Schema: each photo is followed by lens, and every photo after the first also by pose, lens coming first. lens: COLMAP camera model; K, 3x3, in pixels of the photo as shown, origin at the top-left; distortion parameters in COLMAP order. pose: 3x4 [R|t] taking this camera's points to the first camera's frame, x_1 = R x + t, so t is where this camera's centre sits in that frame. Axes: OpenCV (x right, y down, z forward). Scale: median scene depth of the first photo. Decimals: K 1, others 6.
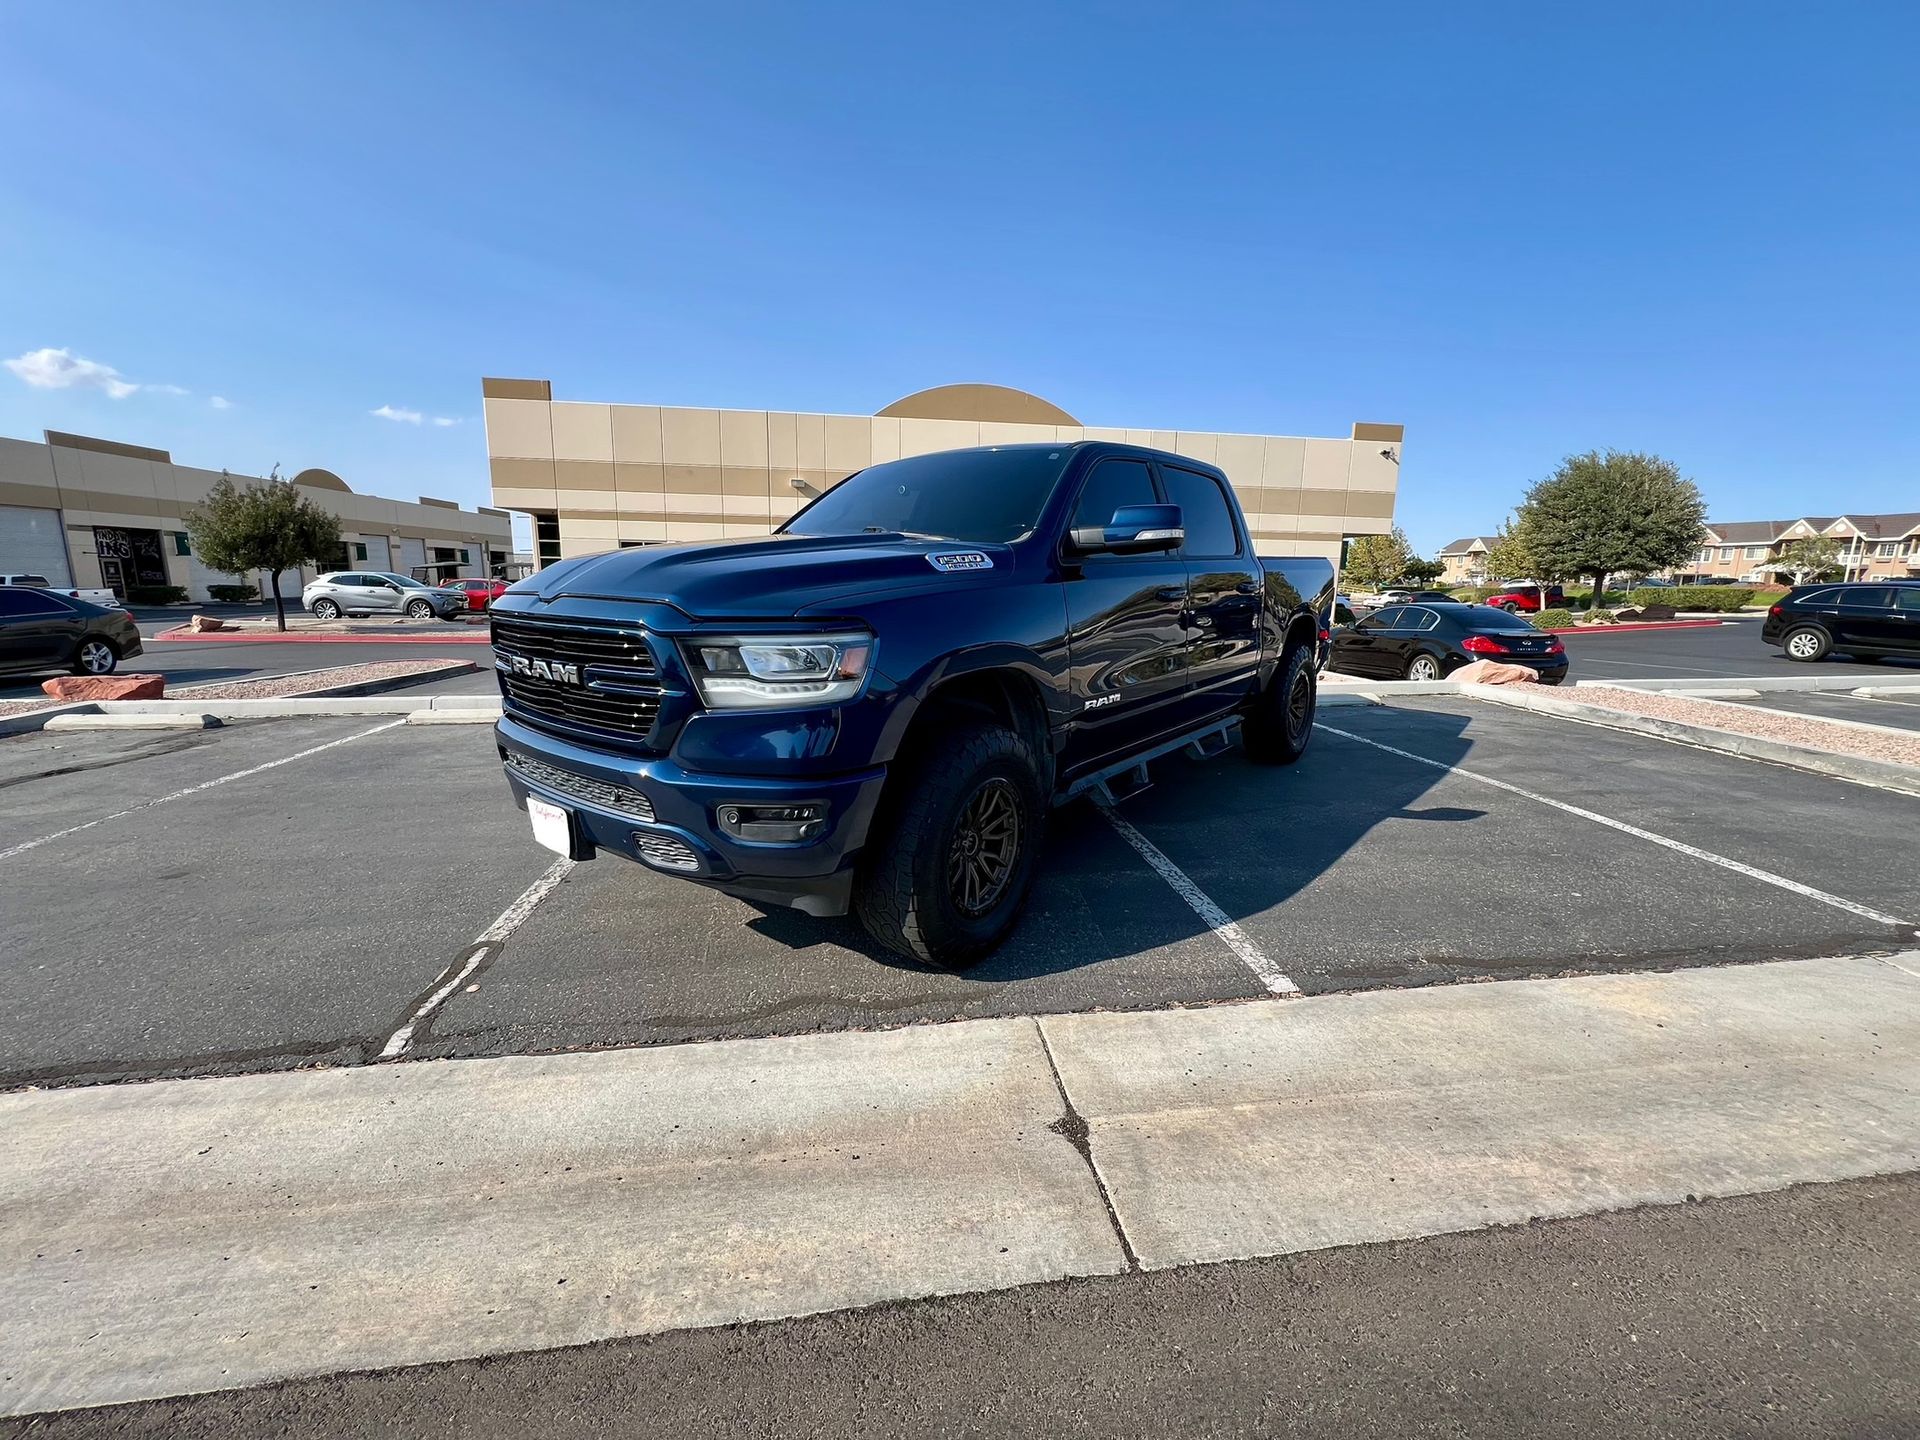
lens RADIAL K [[761.6, 0, 960.0], [0, 761.6, 720.0], [0, 0, 1]] dist [0.002251, 0.000154]
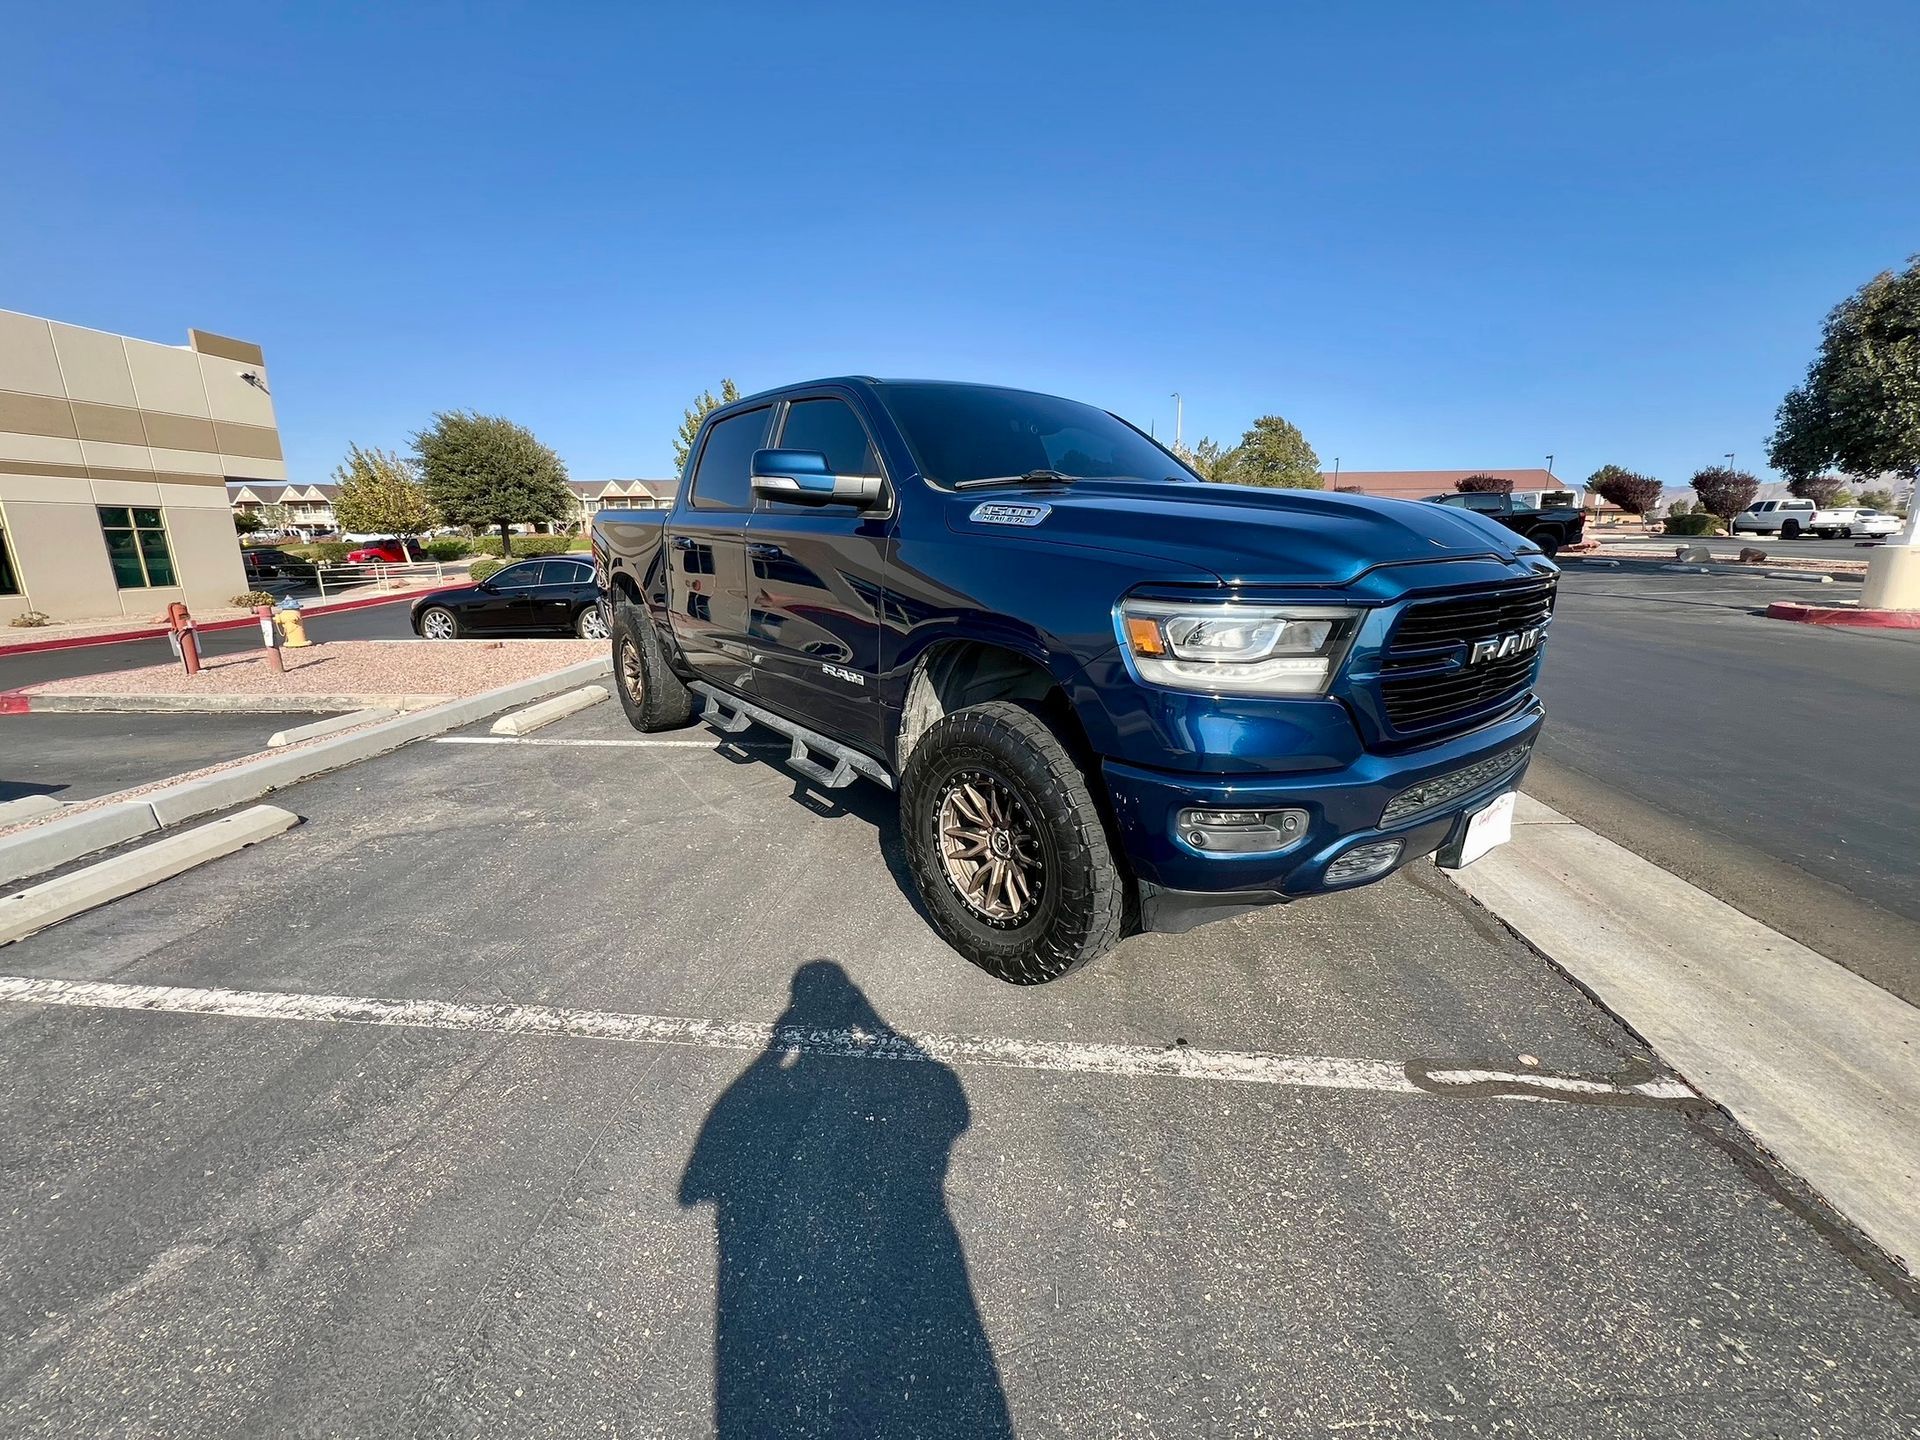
lens RADIAL K [[761.6, 0, 960.0], [0, 761.6, 720.0], [0, 0, 1]] dist [0.002251, 0.000154]
pose [[0.235226, -0.249161, 0.939461, -1.190894], [0.193499, 0.959239, 0.205957, -0.220852], [-0.952485, 0.133338, 0.273850, 1.076172]]
